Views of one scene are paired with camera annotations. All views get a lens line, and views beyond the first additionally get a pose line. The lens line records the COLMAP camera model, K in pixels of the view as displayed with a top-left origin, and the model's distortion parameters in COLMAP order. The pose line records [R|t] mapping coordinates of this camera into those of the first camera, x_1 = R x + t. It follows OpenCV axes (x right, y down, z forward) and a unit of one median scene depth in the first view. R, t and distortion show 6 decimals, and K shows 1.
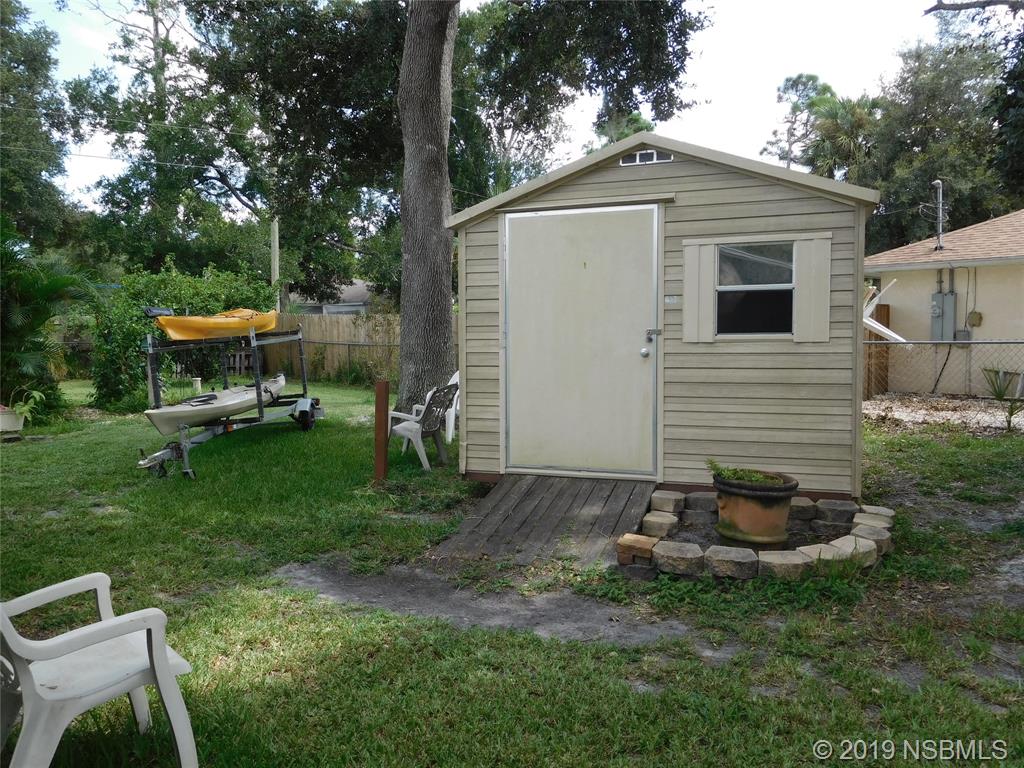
lens RADIAL K [[765.6, 0, 512.0], [0, 765.6, 384.0], [0, 0, 1]] dist [-0.010036, -0.008872]
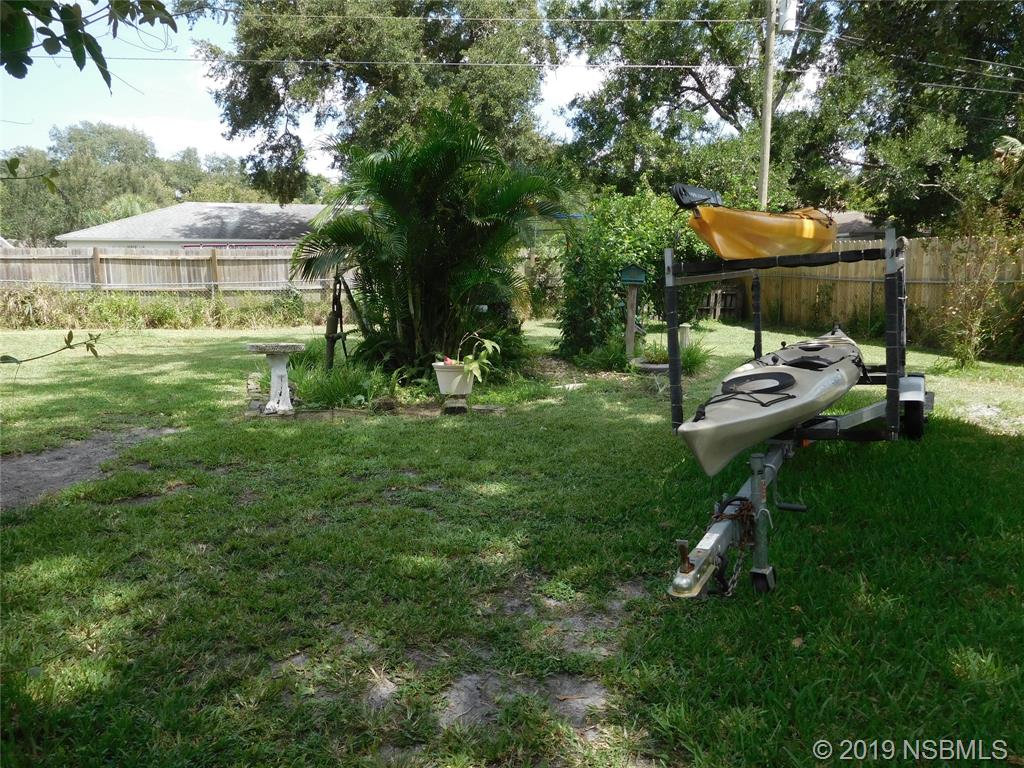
lens RADIAL K [[765.6, 0, 512.0], [0, 765.6, 384.0], [0, 0, 1]] dist [-0.010036, -0.008872]
pose [[0.848128, 0.083277, -0.523205, -0.125575], [-0.043613, 0.995191, 0.087704, -0.006936], [0.527993, -0.051566, 0.847682, 0.219647]]
